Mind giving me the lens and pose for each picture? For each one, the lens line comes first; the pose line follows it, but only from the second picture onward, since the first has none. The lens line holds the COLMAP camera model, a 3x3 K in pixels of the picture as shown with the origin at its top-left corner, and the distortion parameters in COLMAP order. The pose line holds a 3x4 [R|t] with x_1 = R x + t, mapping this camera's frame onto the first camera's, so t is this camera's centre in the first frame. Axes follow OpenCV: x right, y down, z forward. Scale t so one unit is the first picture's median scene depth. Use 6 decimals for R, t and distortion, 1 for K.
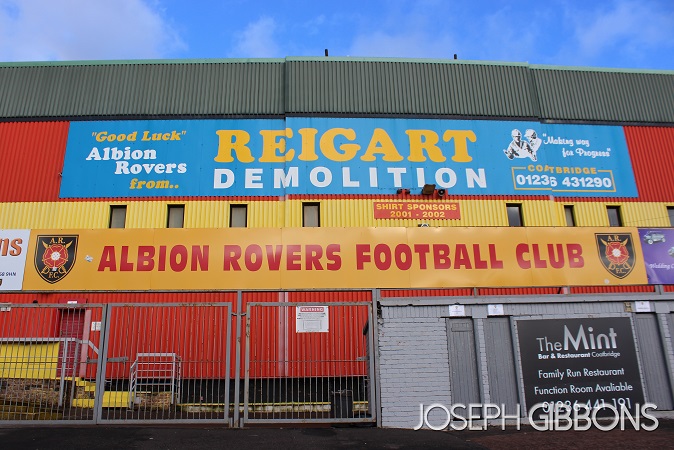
lens RADIAL K [[570.2, 0, 336.8], [0, 570.2, 243.9], [0, 0, 1]] dist [-0.172116, 0.166559]
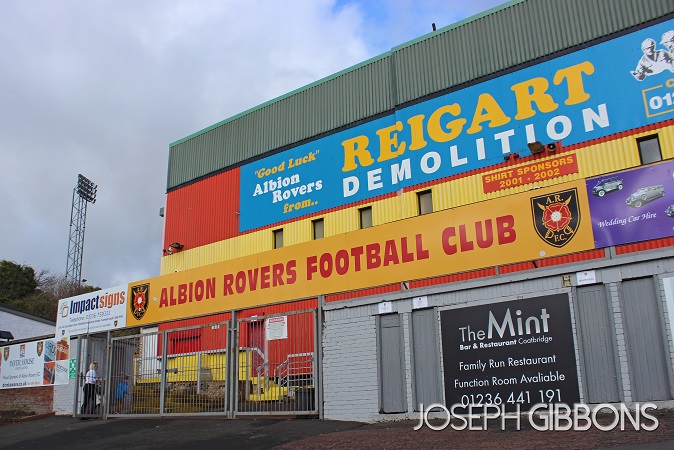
lens RADIAL K [[602.7, 0, 333.8], [0, 602.7, 259.1], [0, 0, 1]] dist [-0.169989, 0.171689]
pose [[0.786923, -0.155356, -0.597174, 0.754041], [0.202644, 0.979175, 0.012299, 0.000116], [0.582827, -0.130692, 0.802018, 0.078437]]
